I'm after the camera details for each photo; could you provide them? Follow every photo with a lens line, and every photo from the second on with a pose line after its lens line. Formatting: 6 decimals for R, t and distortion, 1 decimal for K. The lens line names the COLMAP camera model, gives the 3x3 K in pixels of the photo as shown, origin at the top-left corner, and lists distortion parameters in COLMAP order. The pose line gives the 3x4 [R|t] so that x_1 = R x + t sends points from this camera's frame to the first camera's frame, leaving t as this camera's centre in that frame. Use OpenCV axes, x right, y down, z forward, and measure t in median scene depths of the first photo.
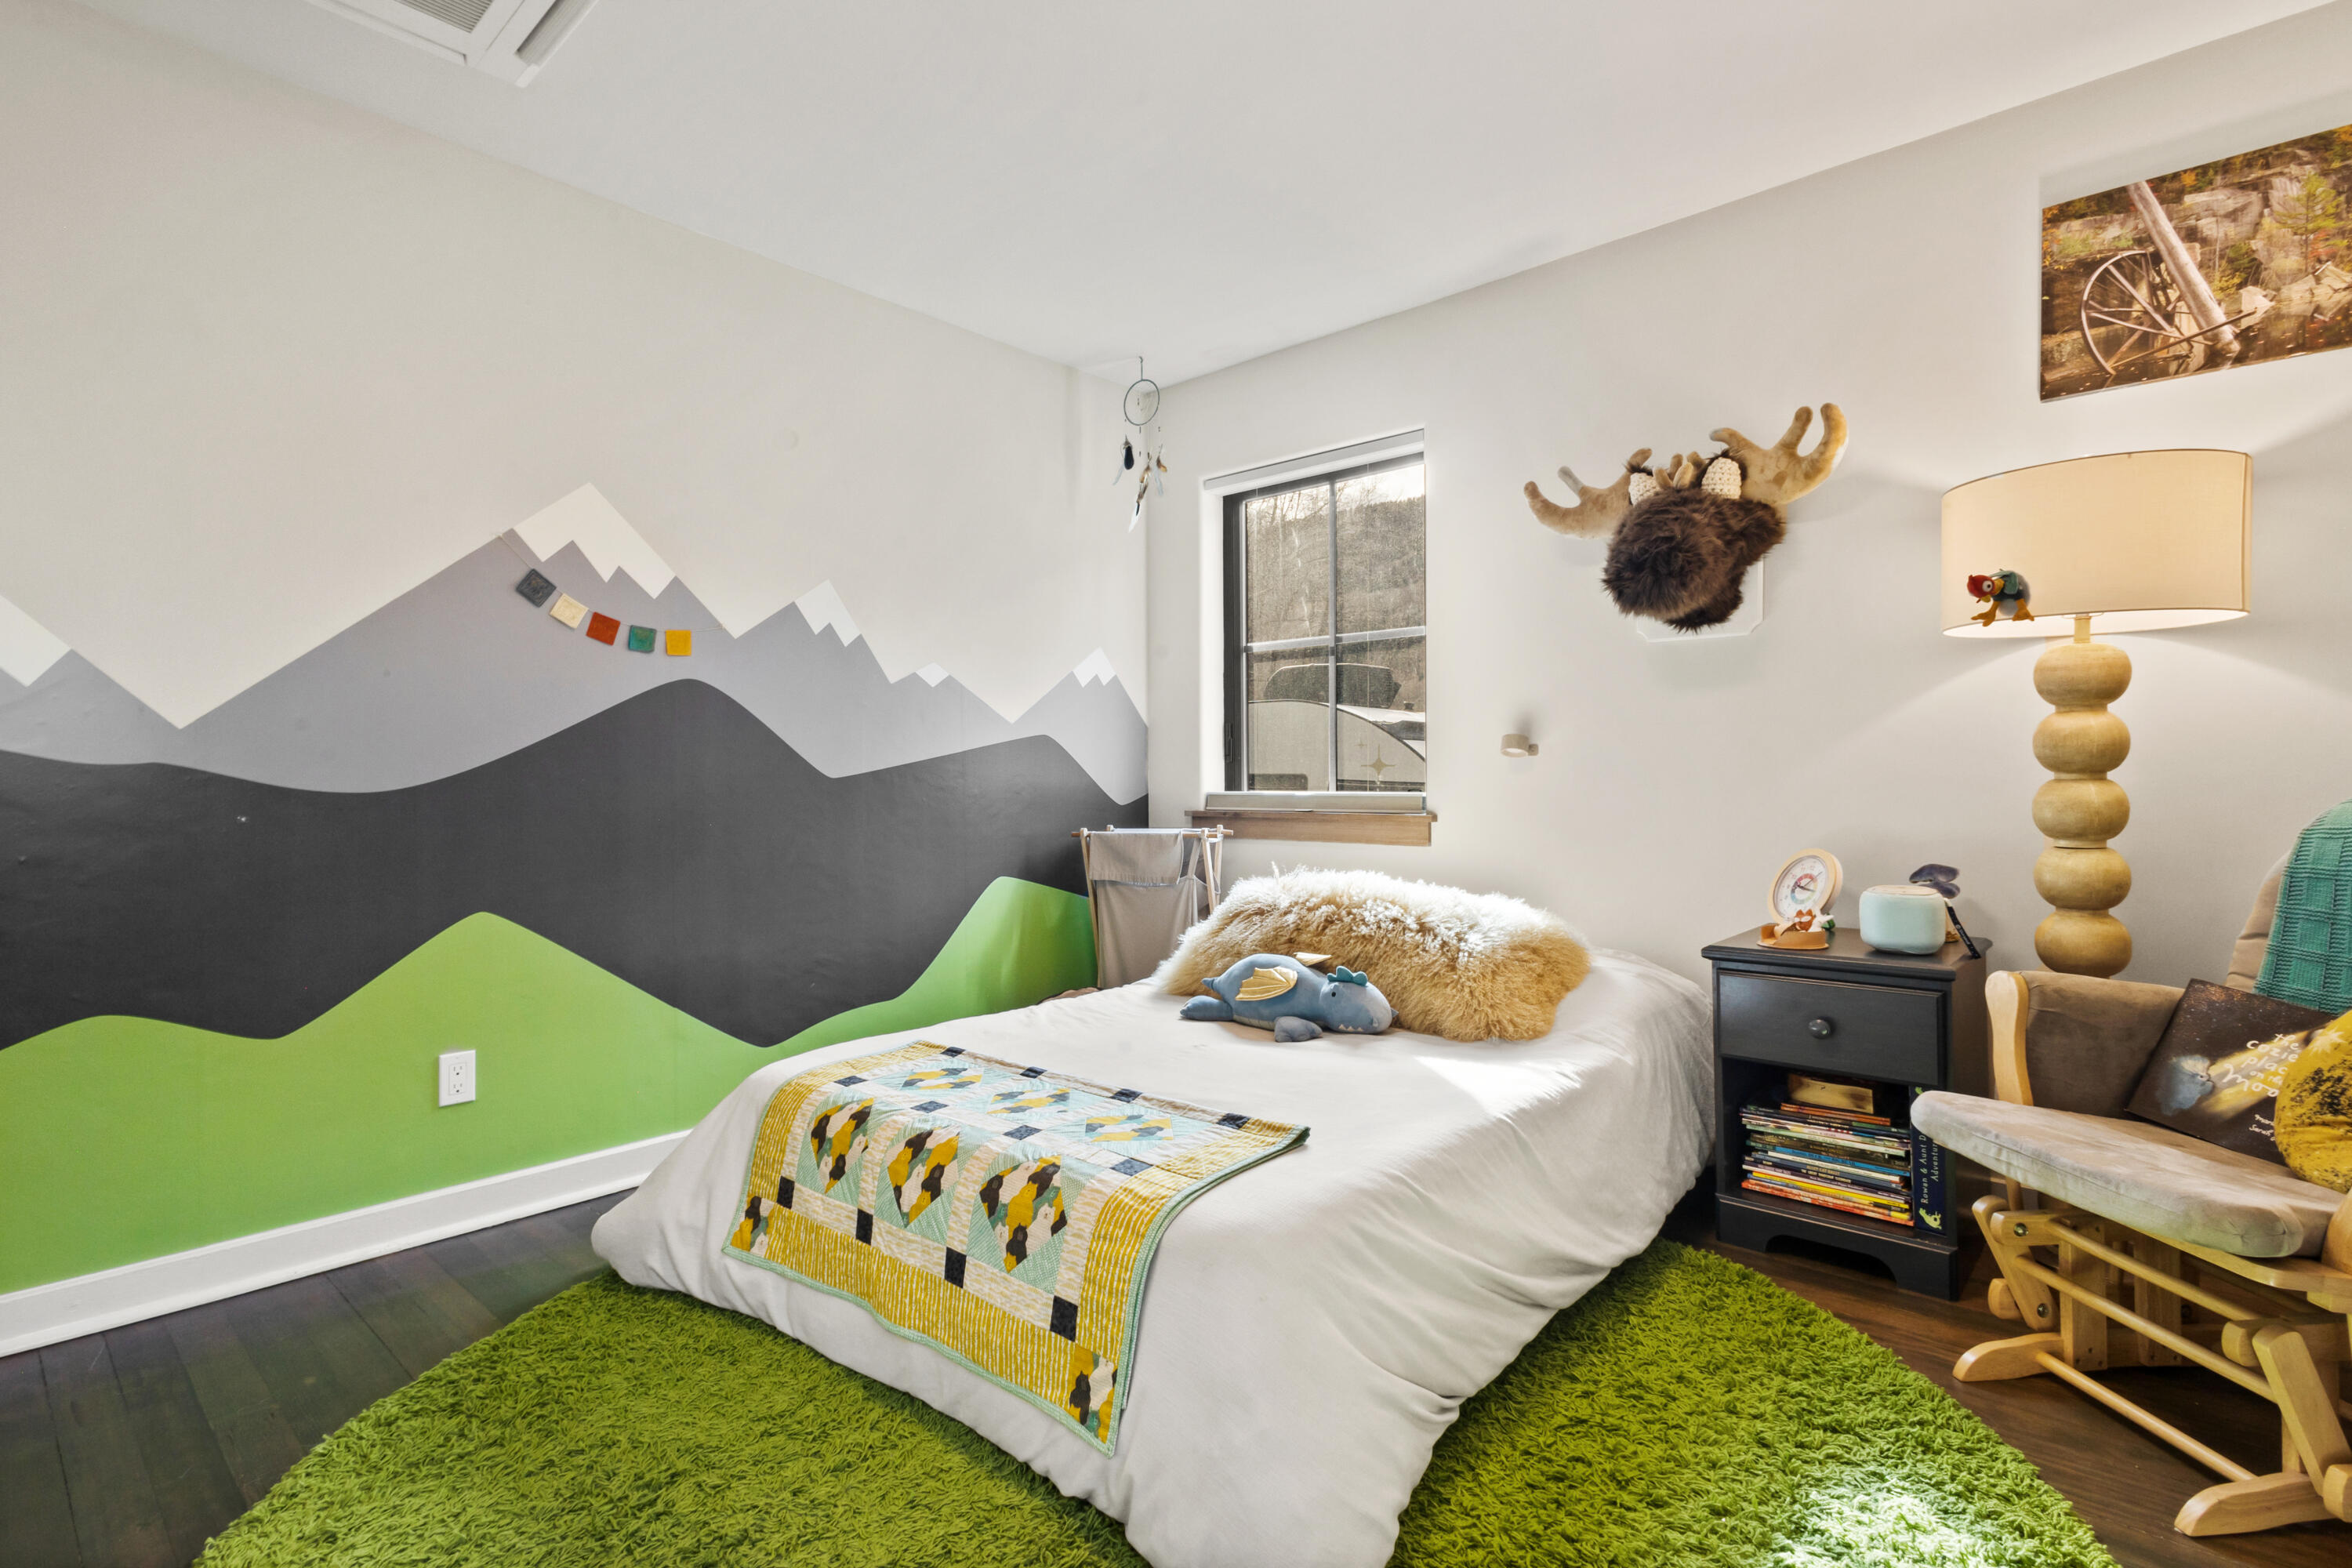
lens RADIAL K [[1129.4, 0, 1185.4], [0, 1129.4, 783.4], [0, 0, 1]] dist [0.010091, 0.000787]
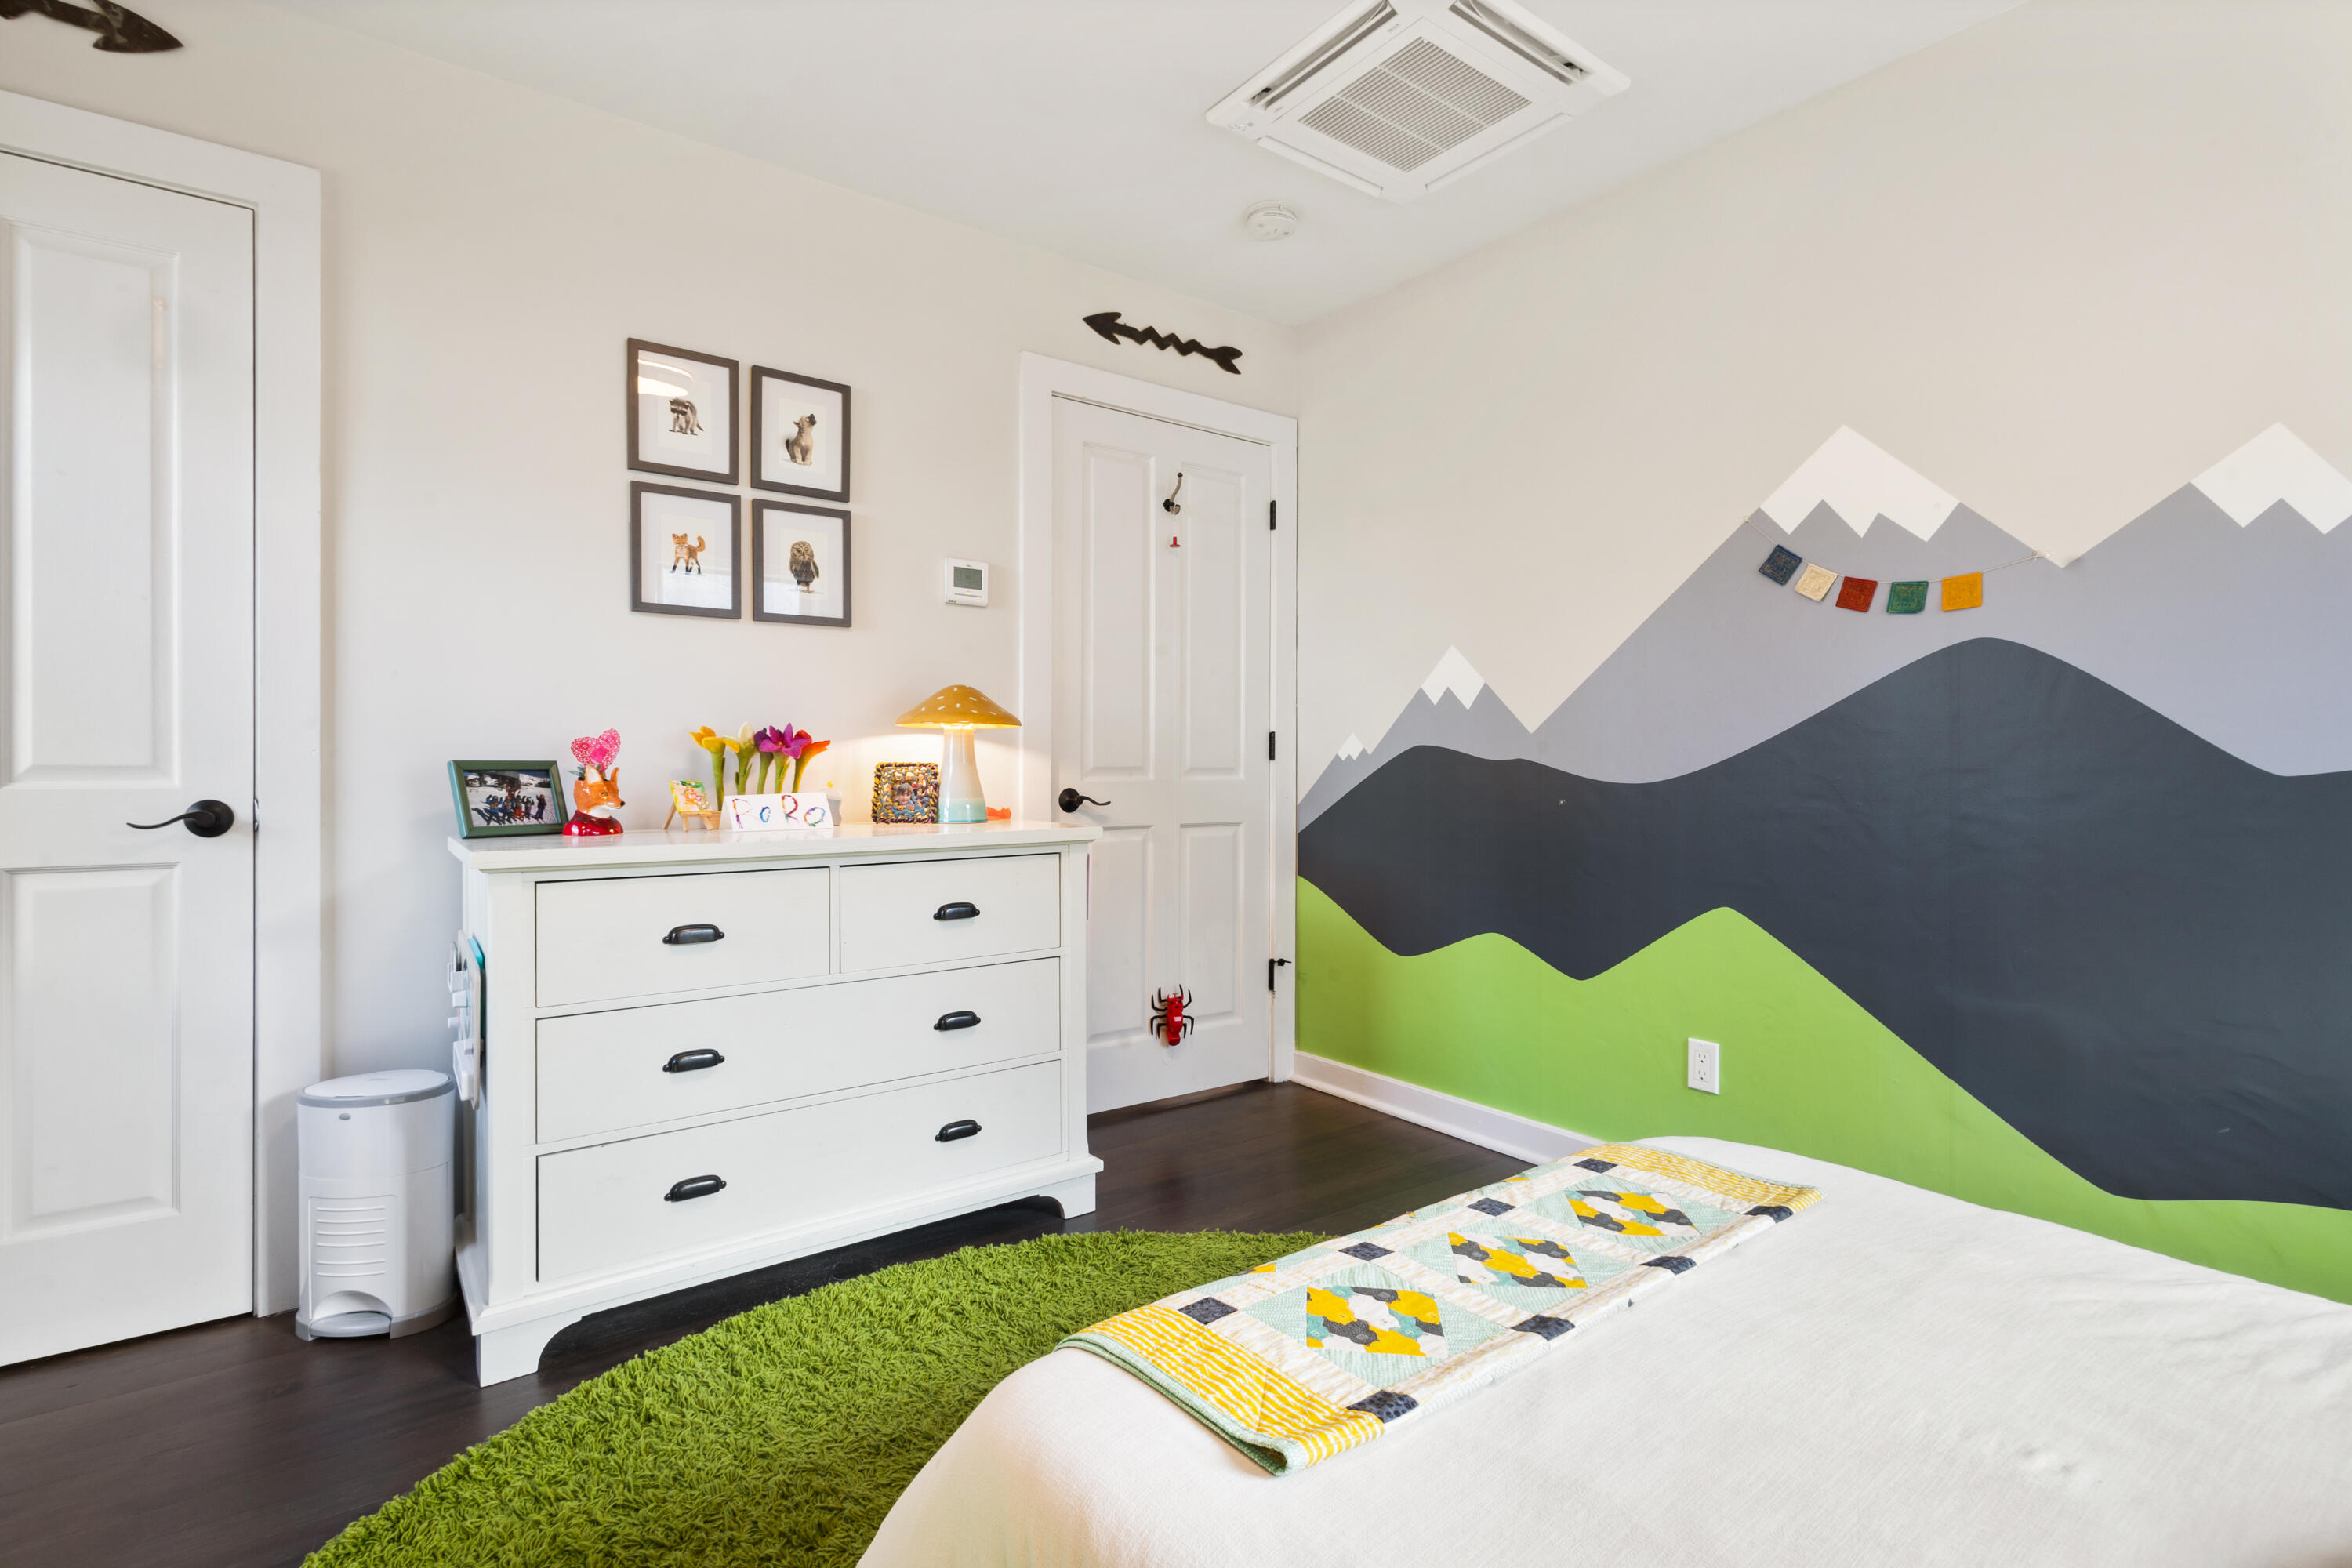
lens RADIAL K [[1129.4, 0, 1189.1], [0, 1129.4, 771.9], [0, 0, 1]] dist [0.010091, 0.000787]
pose [[-0.199348, 0.009802, -0.979880, 0.422154], [-0.008243, 0.999898, 0.011679, -0.011455], [0.979894, 0.010405, -0.199247, 0.711895]]
